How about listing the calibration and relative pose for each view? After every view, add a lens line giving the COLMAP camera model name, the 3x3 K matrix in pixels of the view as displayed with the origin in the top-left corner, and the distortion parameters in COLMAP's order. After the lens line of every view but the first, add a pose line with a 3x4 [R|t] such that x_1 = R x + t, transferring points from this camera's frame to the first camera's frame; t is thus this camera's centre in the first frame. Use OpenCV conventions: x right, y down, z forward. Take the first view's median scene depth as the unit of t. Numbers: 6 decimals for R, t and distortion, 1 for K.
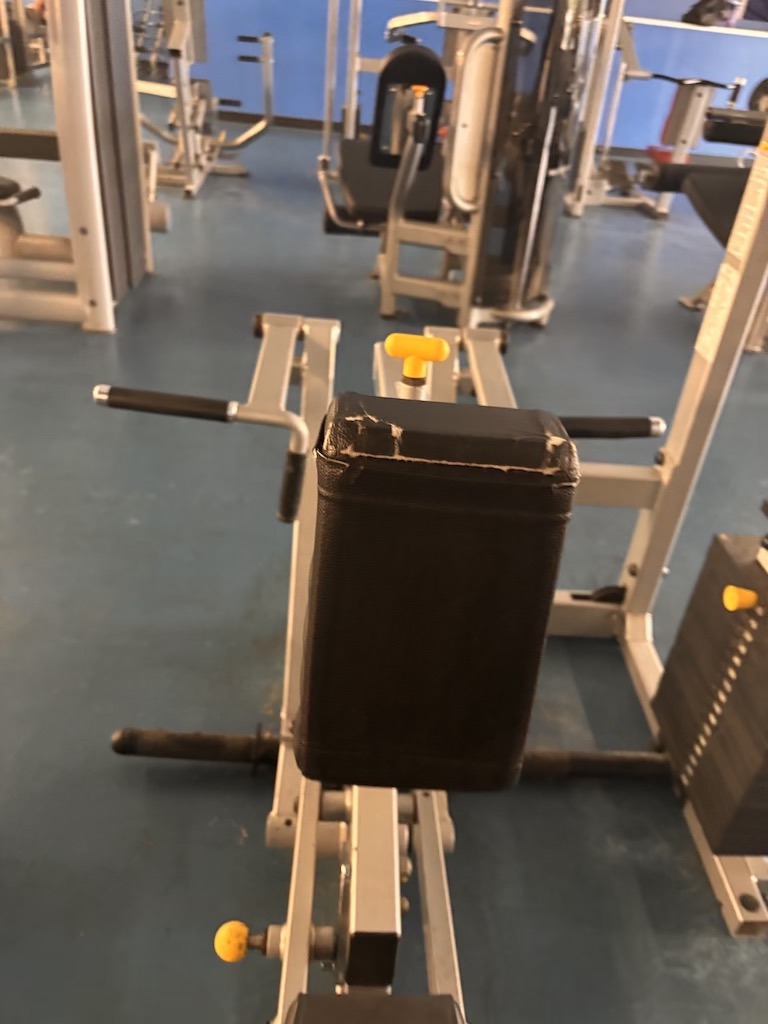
lens RADIAL K [[801.0, 0, 384.0], [0, 801.0, 512.0], [0, 0, 1]] dist [0.023380, -0.006774]
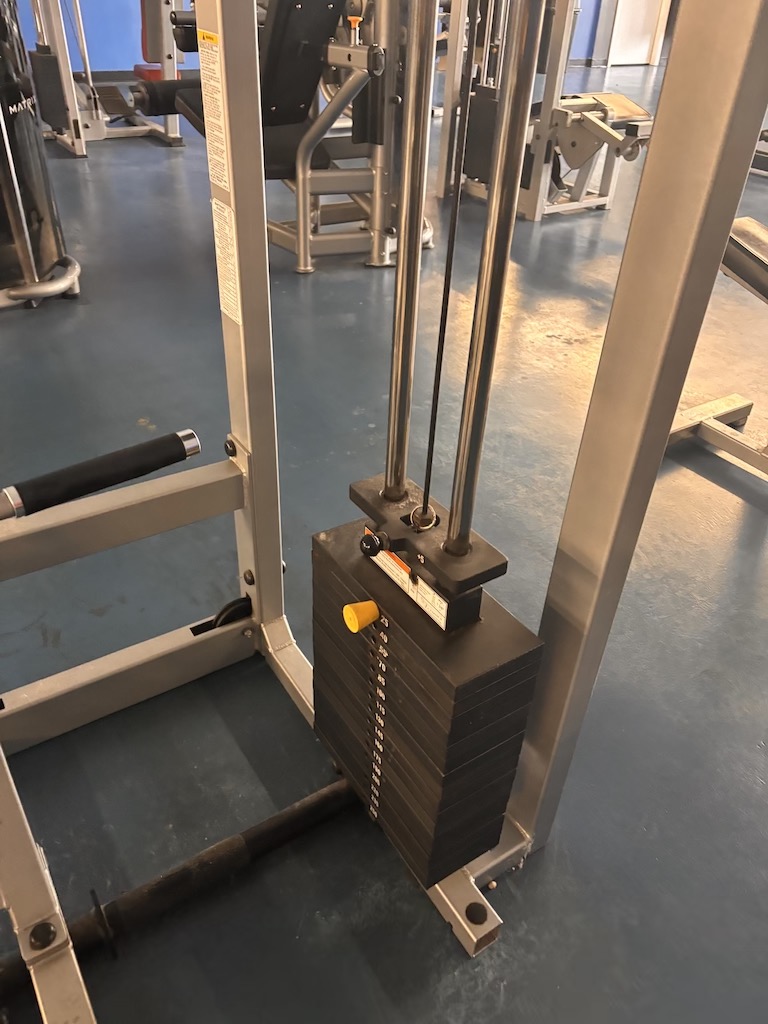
lens RADIAL K [[777.2, 0, 384.0], [0, 777.2, 512.0], [0, 0, 1]] dist [0.023249, -0.004326]
pose [[0.856561, -0.340842, 0.387465, 0.080987], [0.306827, 0.940082, 0.148669, -0.040974], [-0.414922, -0.008460, 0.909818, 0.116815]]
